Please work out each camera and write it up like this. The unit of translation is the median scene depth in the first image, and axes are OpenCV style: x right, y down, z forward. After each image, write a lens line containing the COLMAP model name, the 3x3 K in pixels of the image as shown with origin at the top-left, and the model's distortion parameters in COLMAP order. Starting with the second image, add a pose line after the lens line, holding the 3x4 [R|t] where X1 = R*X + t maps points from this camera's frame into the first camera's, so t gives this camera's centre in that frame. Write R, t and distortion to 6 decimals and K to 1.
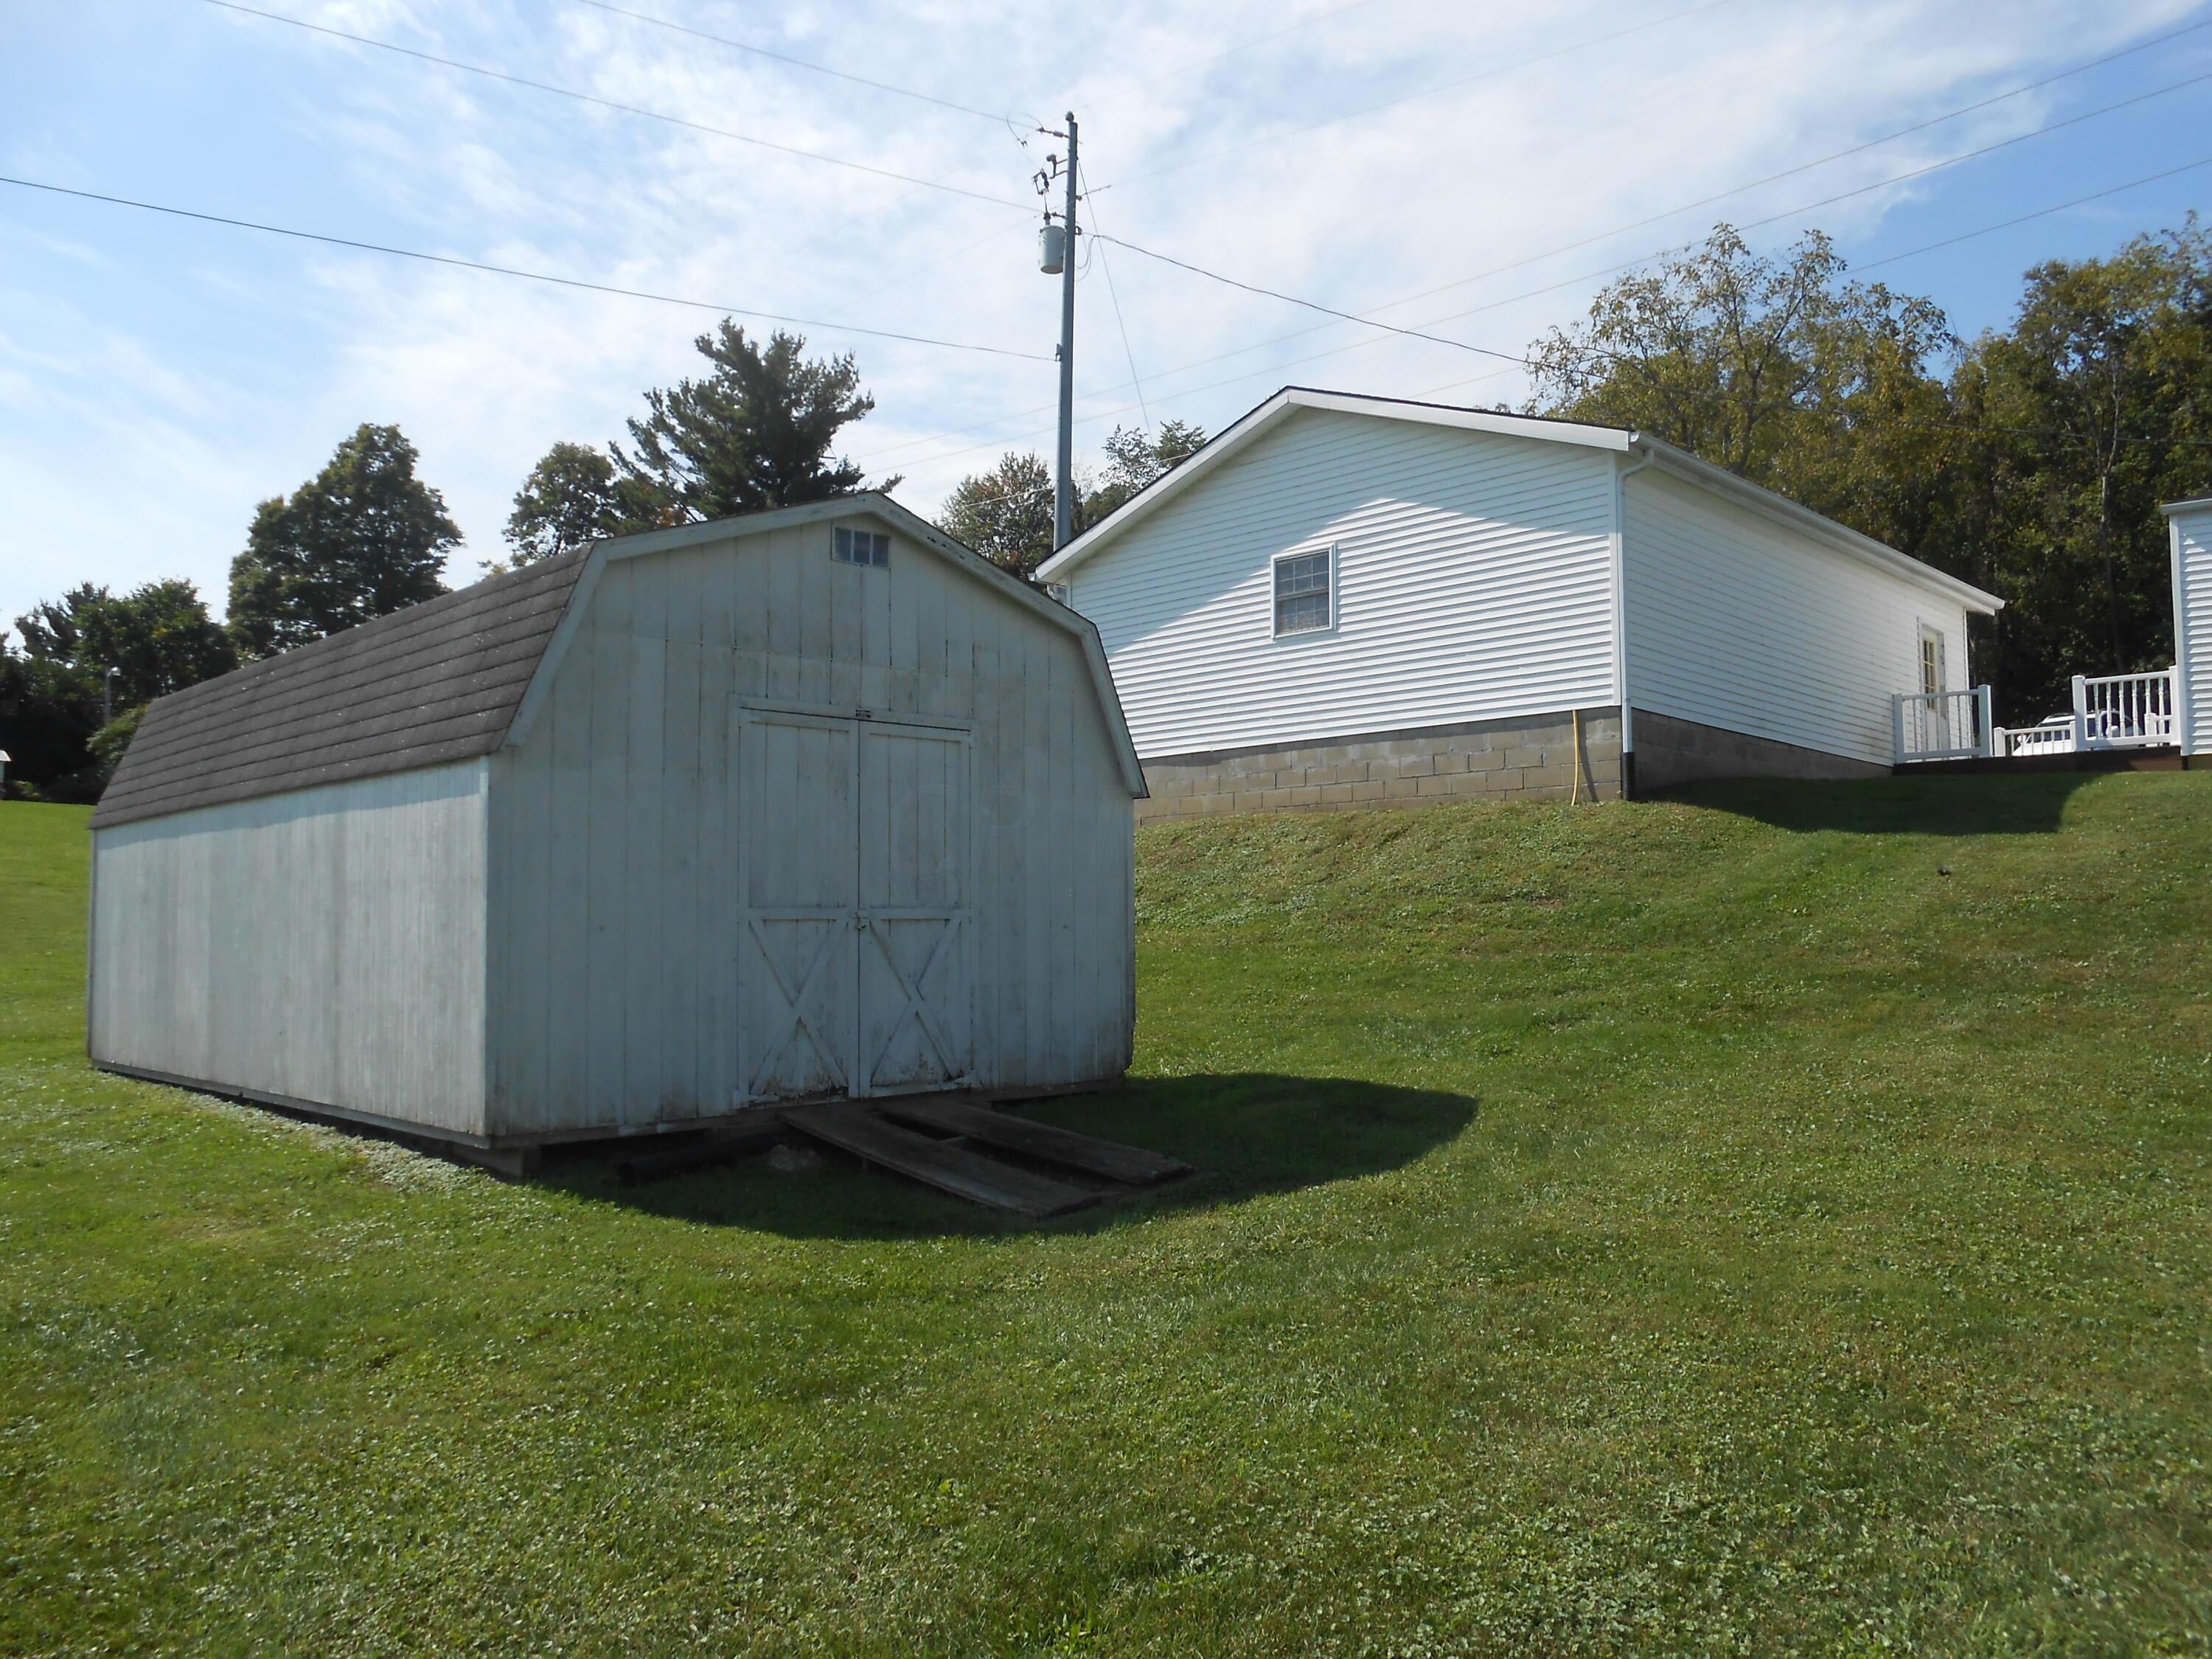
lens RADIAL K [[1697.6, 0, 1076.4], [0, 1697.6, 828.6], [0, 0, 1]] dist [-0.074348, 0.147758]
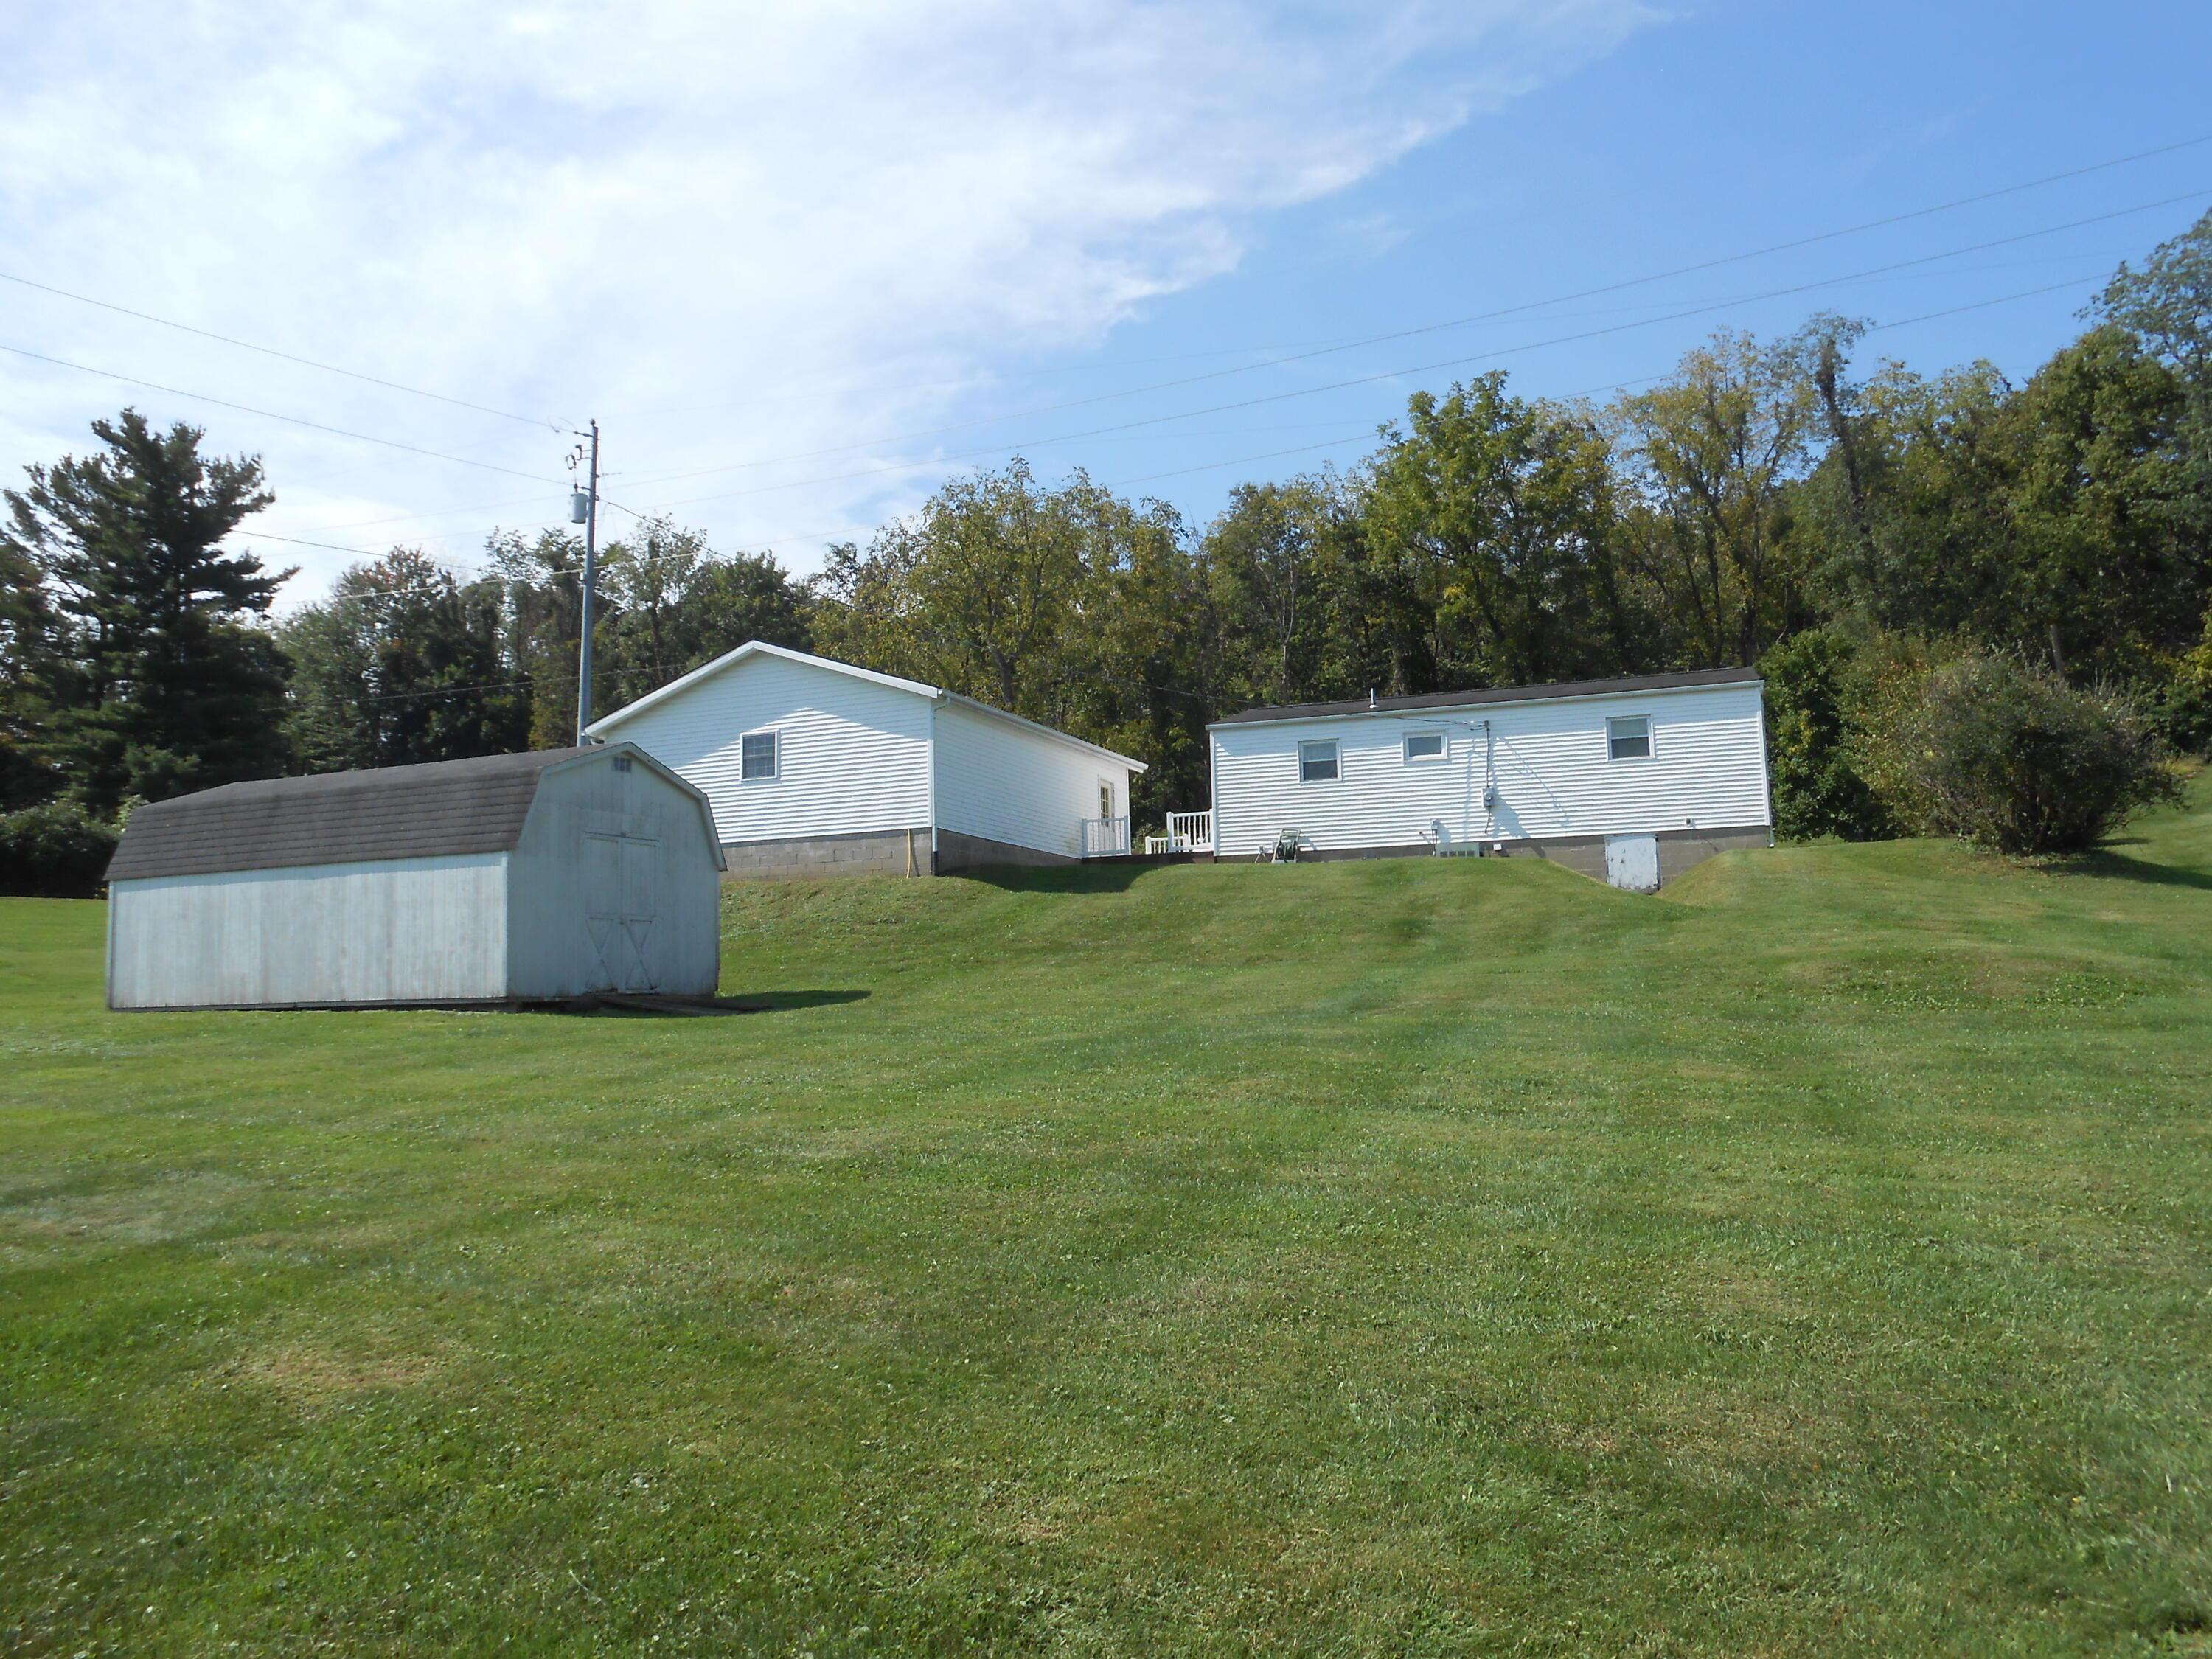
lens RADIAL K [[1691.3, 0, 1138.9], [0, 1691.3, 834.7], [0, 0, 1]] dist [-0.064430, 0.028544]
pose [[0.911190, 0.020896, 0.411456, -0.168611], [-0.003074, 0.999030, -0.043928, 0.013468], [-0.411975, 0.038762, 0.910370, -0.562785]]
